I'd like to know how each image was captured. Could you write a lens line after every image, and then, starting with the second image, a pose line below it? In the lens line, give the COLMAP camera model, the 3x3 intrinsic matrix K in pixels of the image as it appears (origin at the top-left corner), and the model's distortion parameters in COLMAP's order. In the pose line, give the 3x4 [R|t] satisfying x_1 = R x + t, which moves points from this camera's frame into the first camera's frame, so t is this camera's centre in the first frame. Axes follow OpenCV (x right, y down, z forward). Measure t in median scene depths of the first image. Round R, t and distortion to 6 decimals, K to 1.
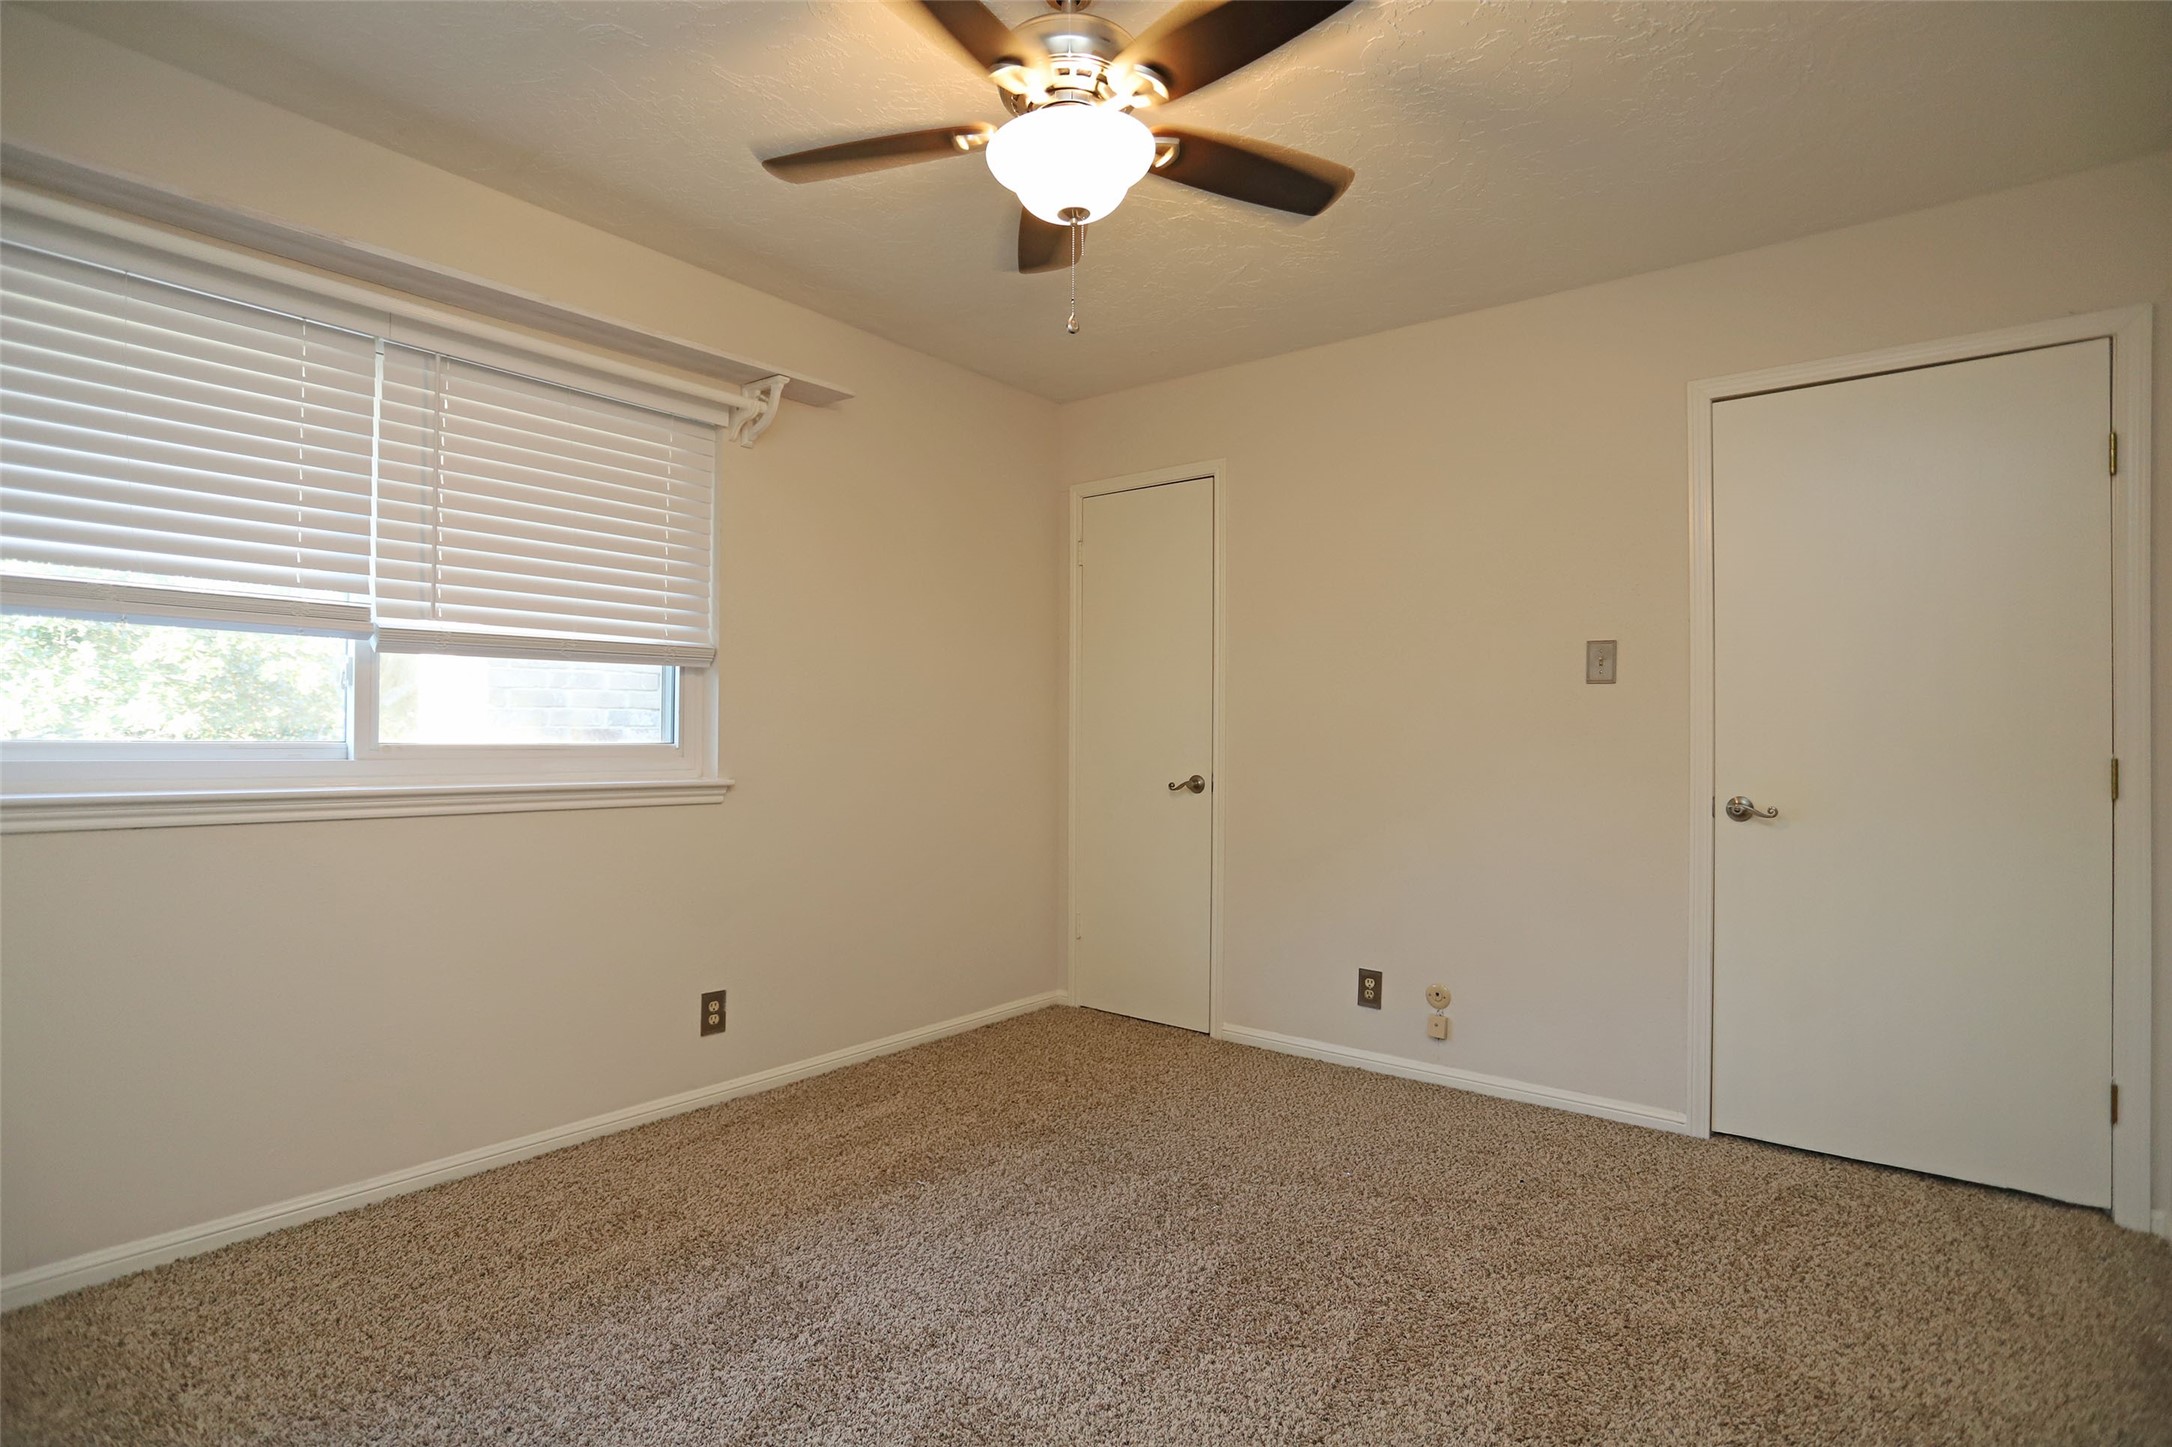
lens RADIAL K [[1065.2, 0, 1104.3], [0, 1065.2, 729.5], [0, 0, 1]] dist [-0.067953, 0.031473]
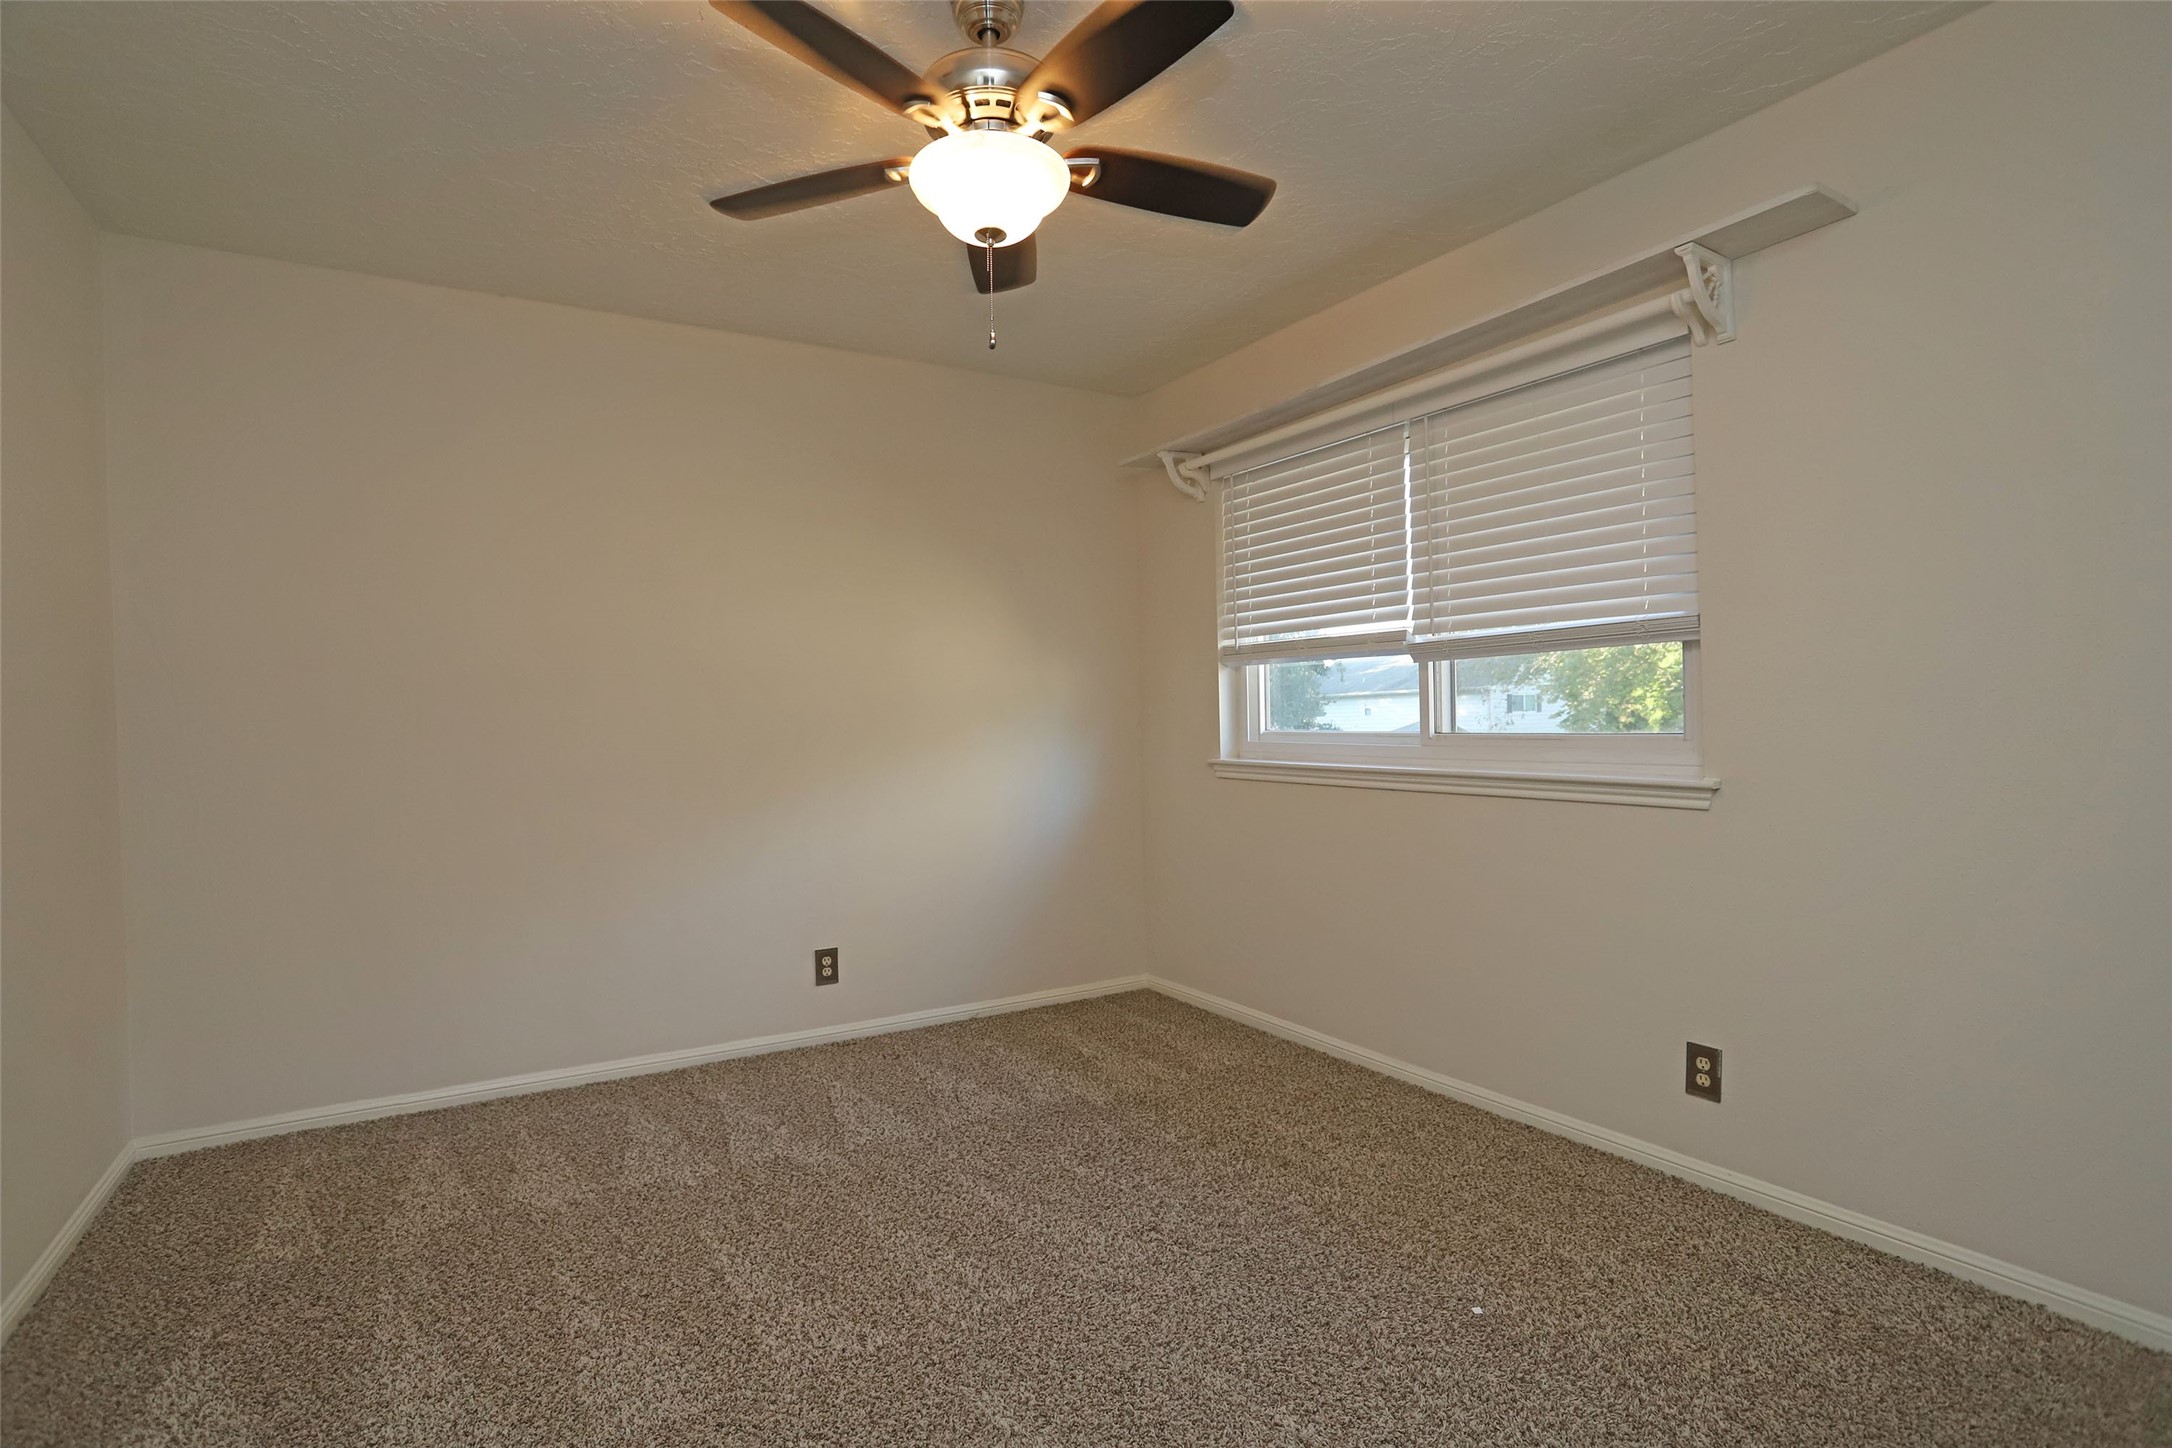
lens RADIAL K [[1065.2, 0, 1104.3], [0, 1065.2, 730.0], [0, 0, 1]] dist [-0.067953, 0.031473]
pose [[-0.341160, -0.000683, -0.940005, 0.590251], [0.010506, 0.999935, -0.004540, 0.010619], [0.939947, -0.011424, -0.341130, 0.952380]]
